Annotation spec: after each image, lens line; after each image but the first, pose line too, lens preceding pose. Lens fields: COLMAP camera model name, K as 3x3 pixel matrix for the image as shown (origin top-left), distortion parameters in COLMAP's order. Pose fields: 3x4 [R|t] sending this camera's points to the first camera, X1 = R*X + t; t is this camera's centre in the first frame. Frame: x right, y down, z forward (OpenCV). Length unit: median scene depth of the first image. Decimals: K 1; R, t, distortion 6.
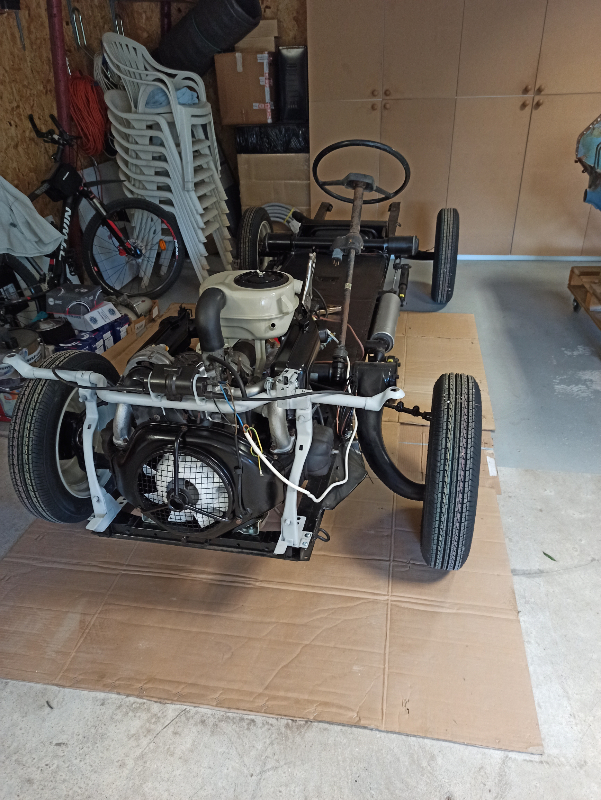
lens RADIAL K [[592.6, 0, 303.0], [0, 592.6, 399.4], [0, 0, 1]] dist [0.007653, 0.001422]
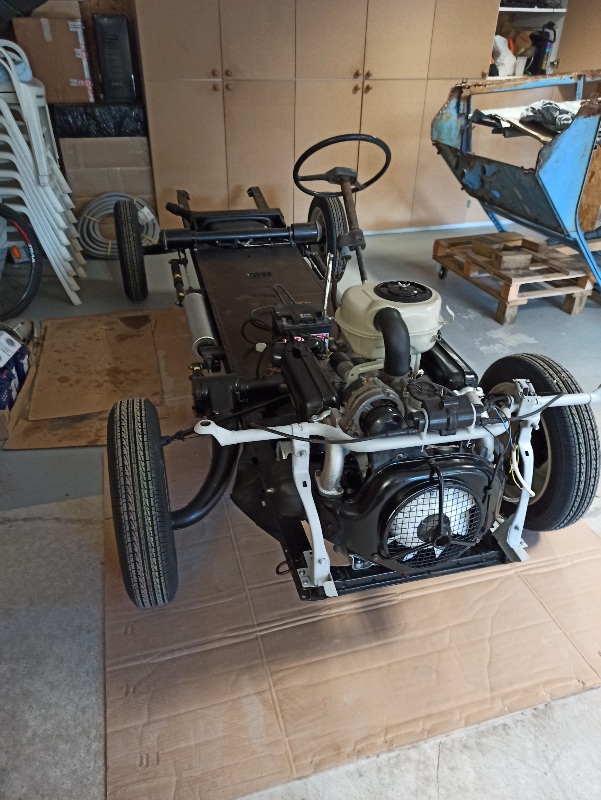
lens RADIAL K [[592.6, 0, 303.0], [0, 592.6, 399.4], [0, 0, 1]] dist [0.007653, 0.001422]
pose [[0.898238, -0.190009, 0.396314, -0.272292], [0.173725, 0.981782, 0.076963, -0.057380], [-0.403717, -0.000282, 0.914884, 0.080703]]
